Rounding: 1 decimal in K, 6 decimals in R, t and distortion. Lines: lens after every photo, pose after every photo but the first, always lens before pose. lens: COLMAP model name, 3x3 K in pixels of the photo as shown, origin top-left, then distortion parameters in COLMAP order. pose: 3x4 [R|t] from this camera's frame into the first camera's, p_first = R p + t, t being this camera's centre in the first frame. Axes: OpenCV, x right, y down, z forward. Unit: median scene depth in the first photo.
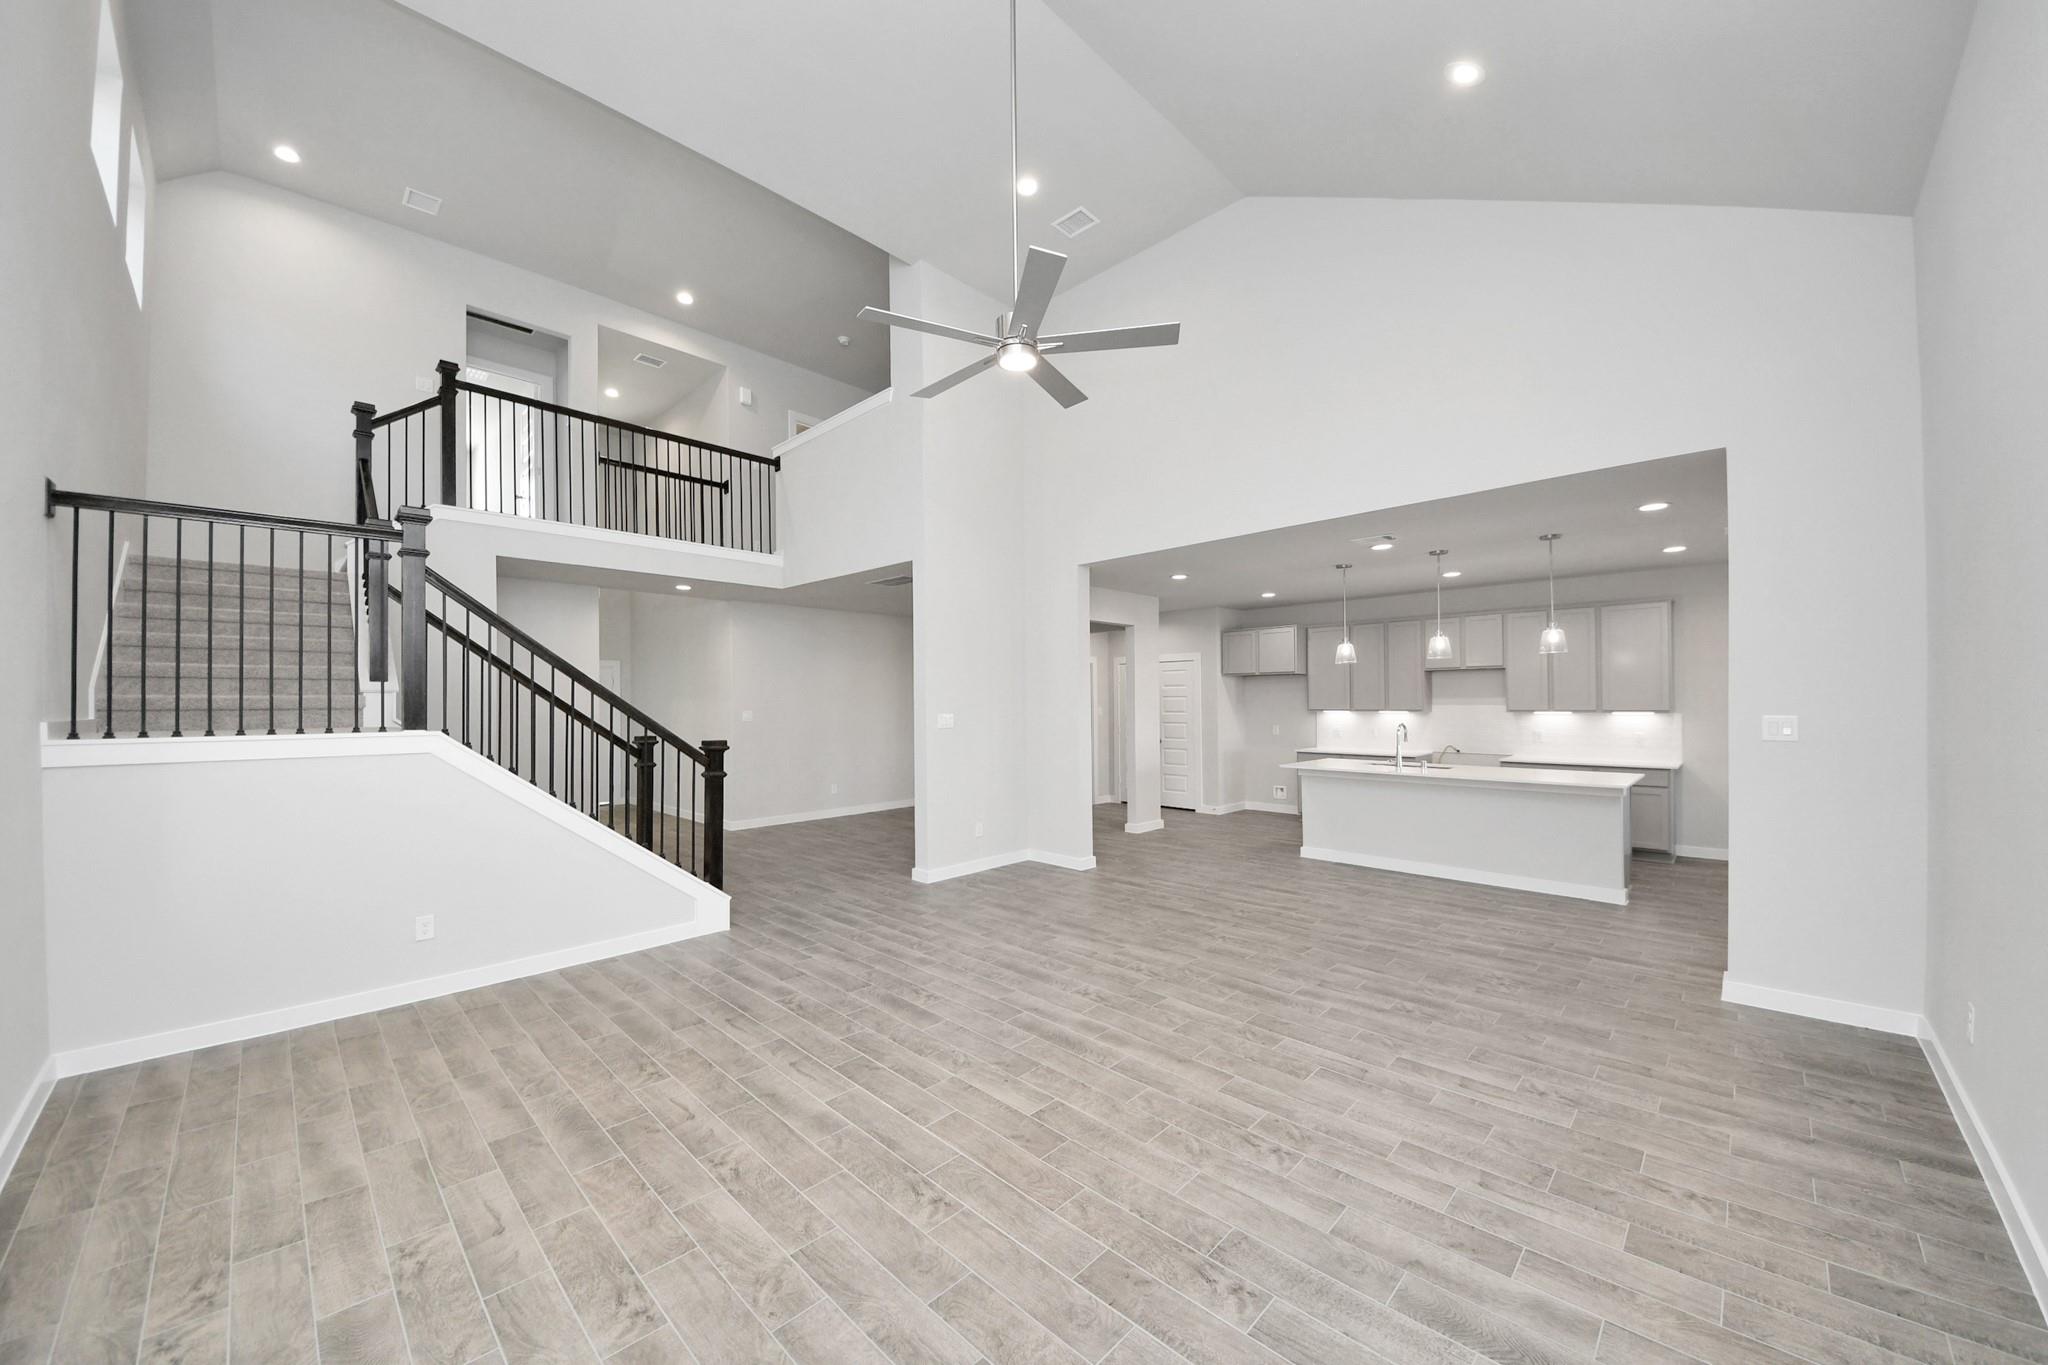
lens RADIAL K [[700.9, 0, 1015.2], [0, 700.9, 681.6], [0, 0, 1]] dist [0.021723, -0.000203]
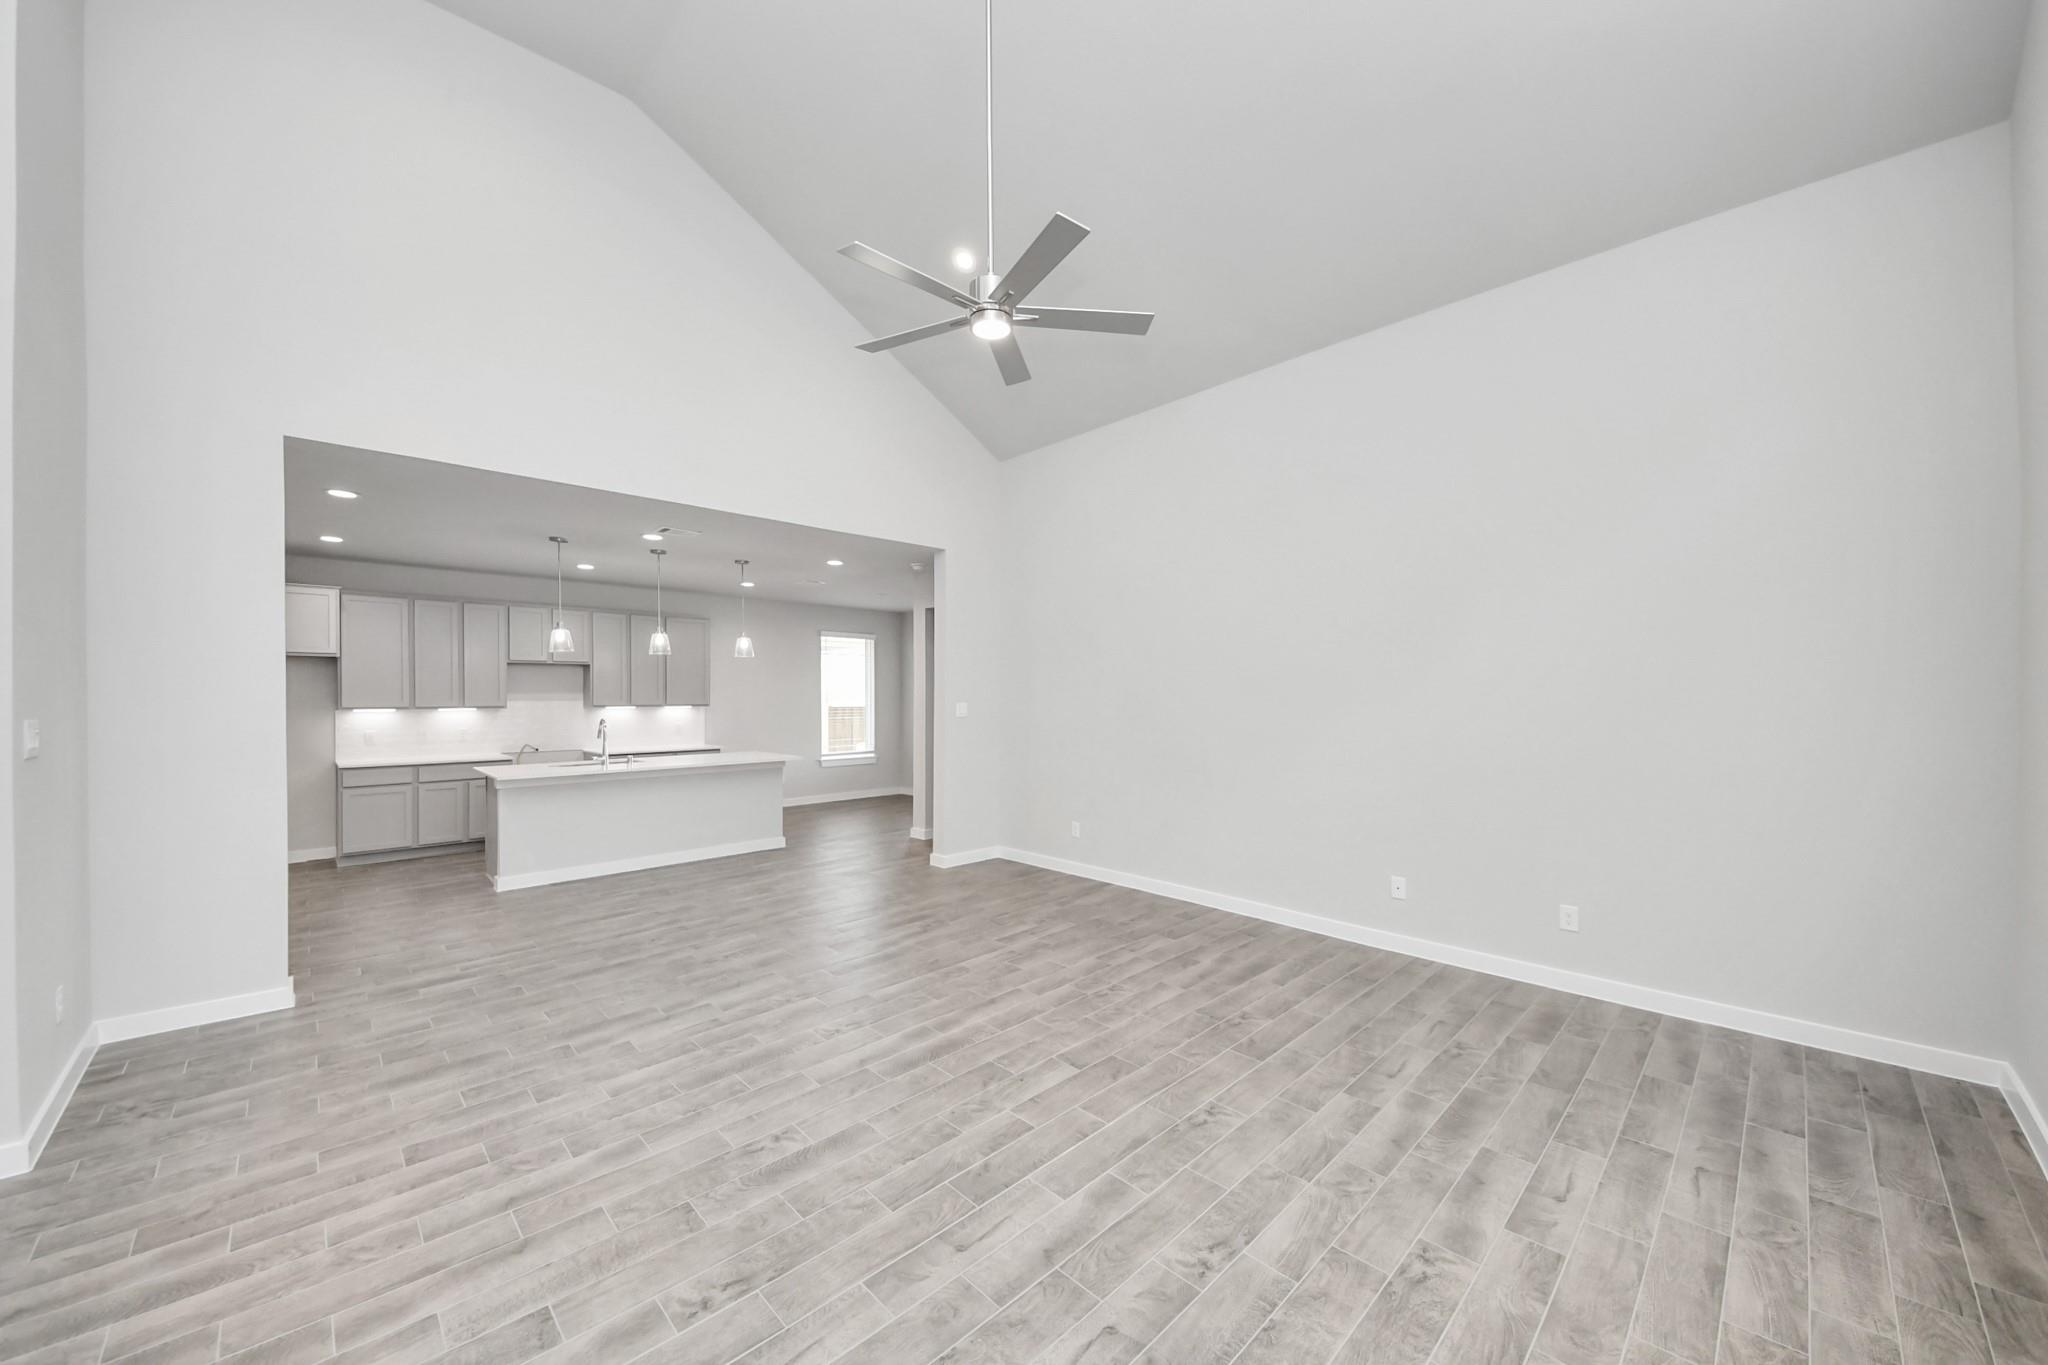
lens RADIAL K [[770.1, 0, 974.9], [0, 770.1, 691.0], [0, 0, 1]] dist [0.041409, -0.000117]
pose [[0.063526, 0.008875, 0.997941, -0.853321], [-0.025973, 0.999636, -0.007236, 0.026679], [-0.997642, -0.025460, 0.063733, 0.781992]]
